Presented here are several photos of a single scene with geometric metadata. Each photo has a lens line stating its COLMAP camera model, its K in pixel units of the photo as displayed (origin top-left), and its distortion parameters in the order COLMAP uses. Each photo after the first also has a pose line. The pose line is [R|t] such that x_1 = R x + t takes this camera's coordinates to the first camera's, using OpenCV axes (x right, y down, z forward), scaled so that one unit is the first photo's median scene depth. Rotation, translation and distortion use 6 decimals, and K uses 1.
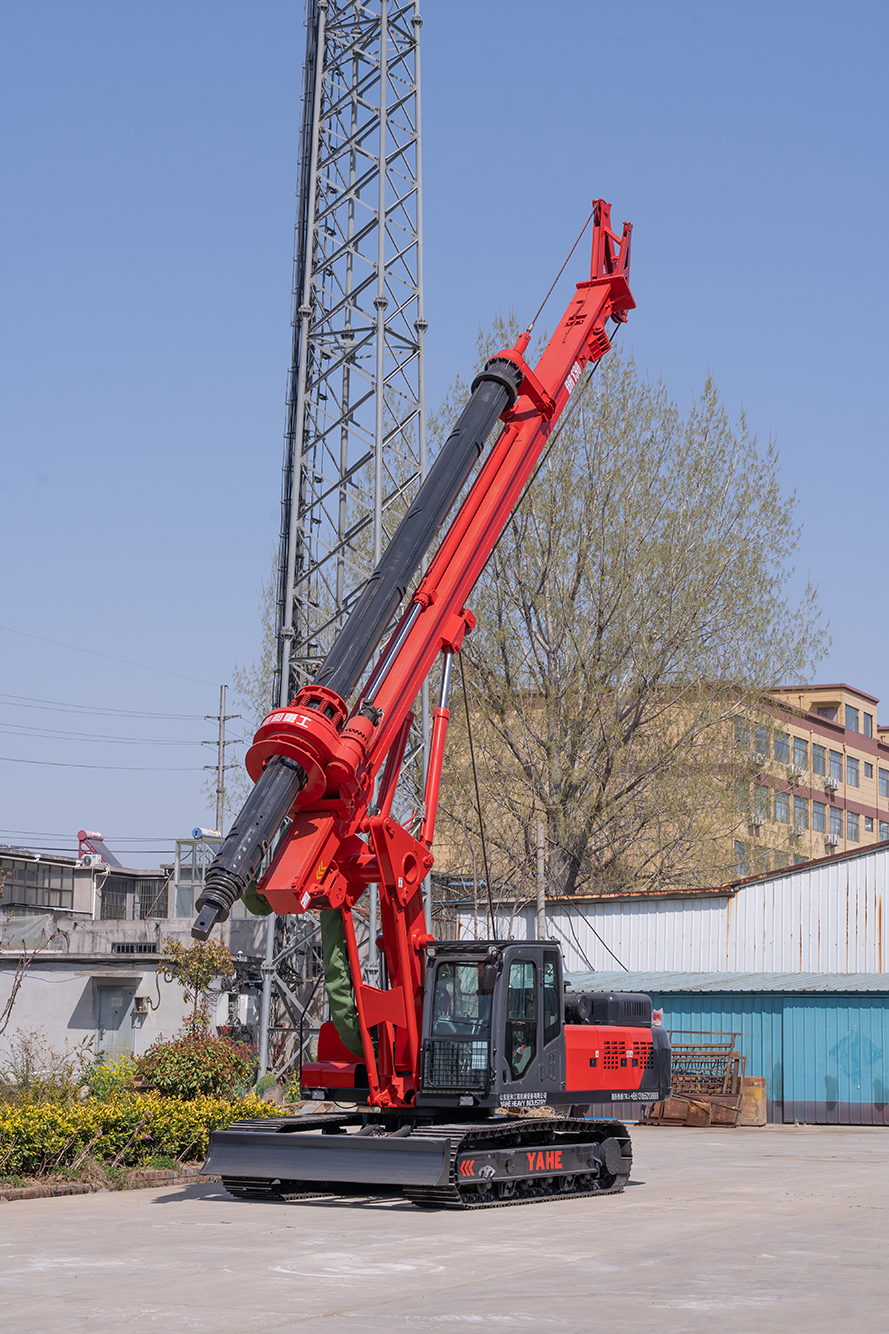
lens RADIAL K [[2558.5, 0, 450.5], [0, 2558.5, 695.8], [0, 0, 1]] dist [-0.001943, 0.077673]
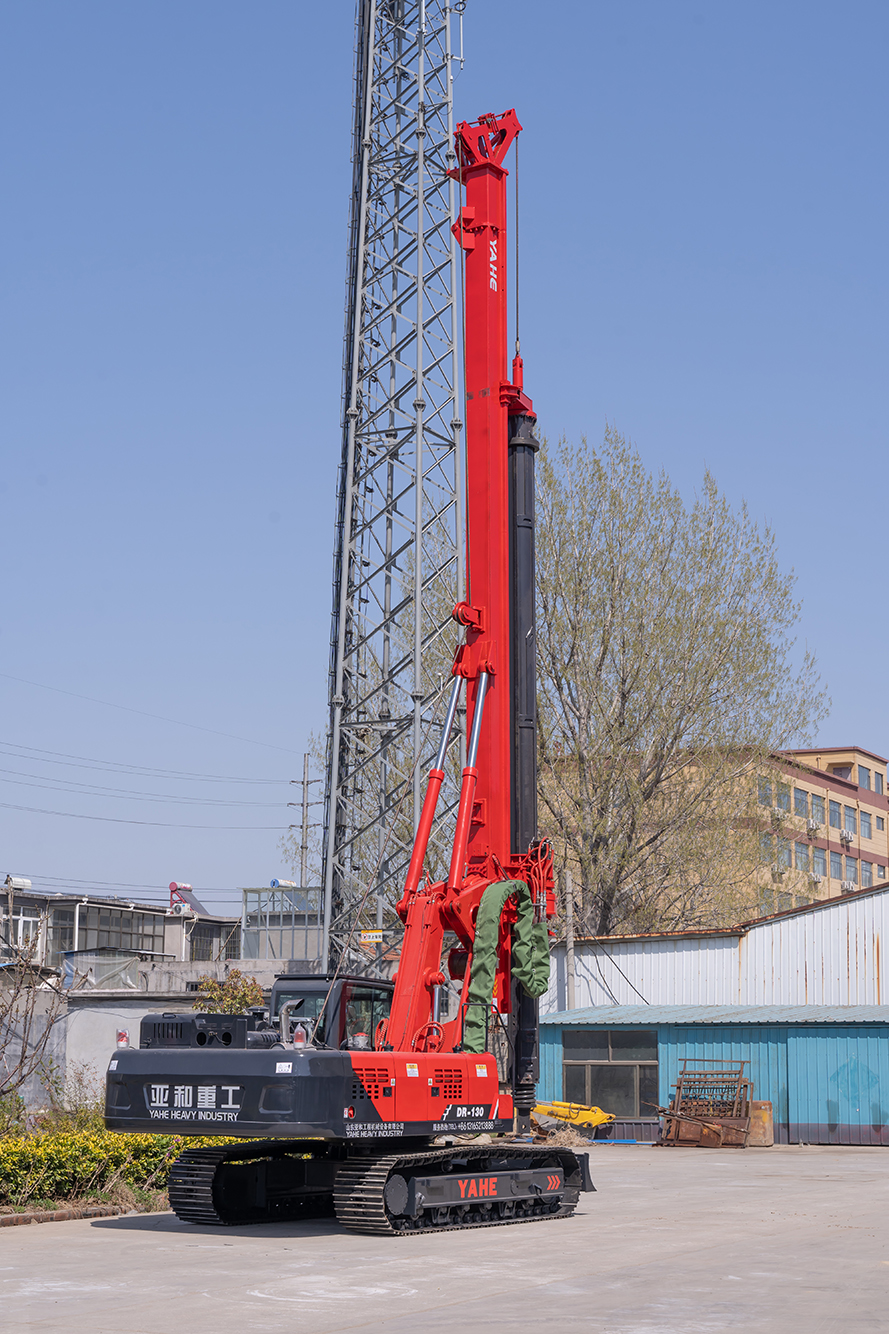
lens RADIAL K [[2244.9, 0, 444.5], [0, 2244.9, 667.0], [0, 0, 1]] dist [0.001277, 0.021690]
pose [[0.999435, -0.010802, -0.031842, 0.013513], [0.009426, 0.999029, -0.043033, 0.003112], [0.032276, 0.042708, 0.998566, 0.025817]]
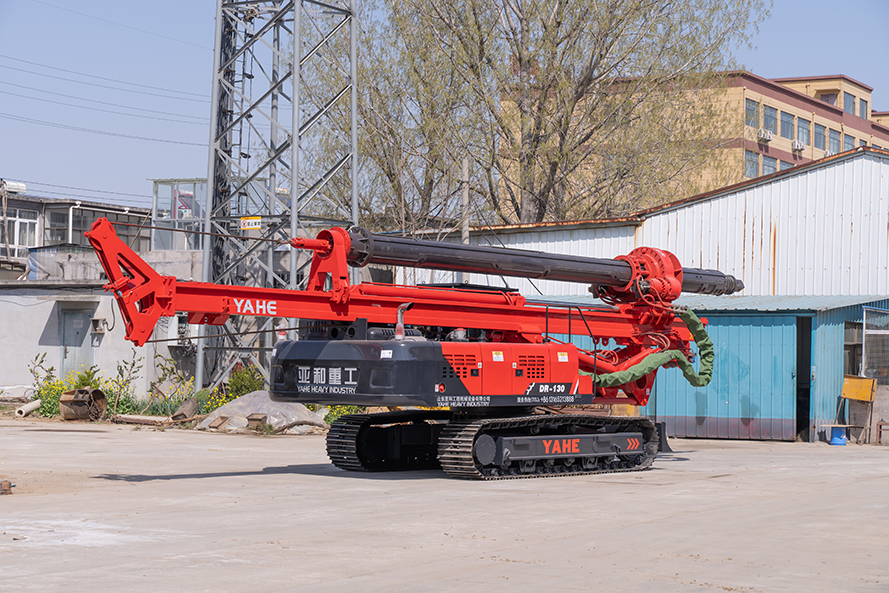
lens RADIAL K [[1909.4, 0, 444.5], [0, 1909.4, 296.5], [0, 0, 1]] dist [-0.000226, -0.103223]
pose [[0.997250, -0.001001, -0.074103, 0.087092], [0.008196, 0.995264, 0.096858, 0.029862], [0.073655, -0.097199, 0.992536, 0.198547]]
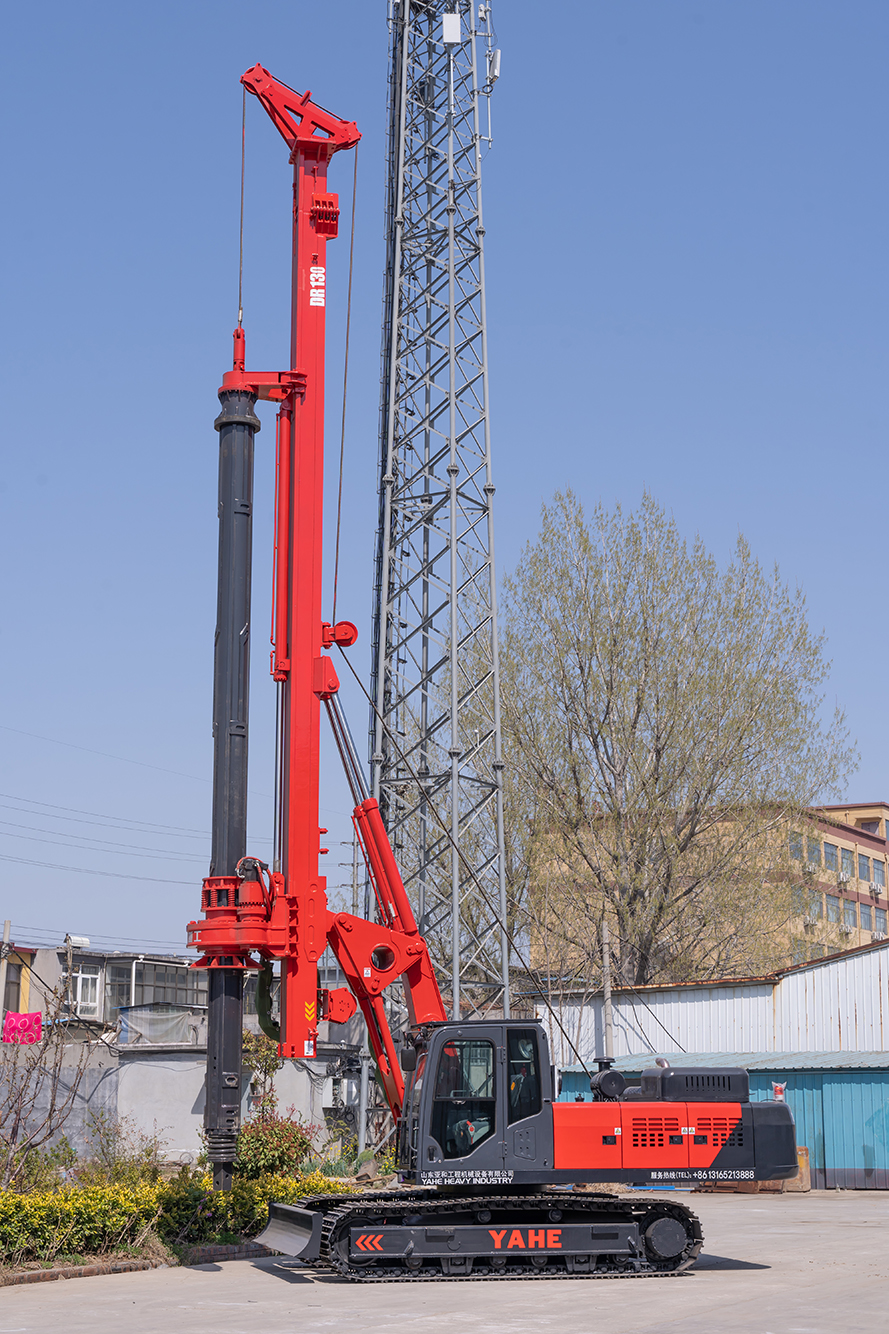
lens RADIAL K [[2124.9, 0, 444.5], [0, 2124.9, 667.0], [0, 0, 1]] dist [0.000463, -0.006713]
pose [[0.998306, -0.025710, -0.052199, 0.016441], [0.021746, 0.996936, -0.075136, 0.006561], [0.053971, 0.073874, 0.995806, 0.052032]]
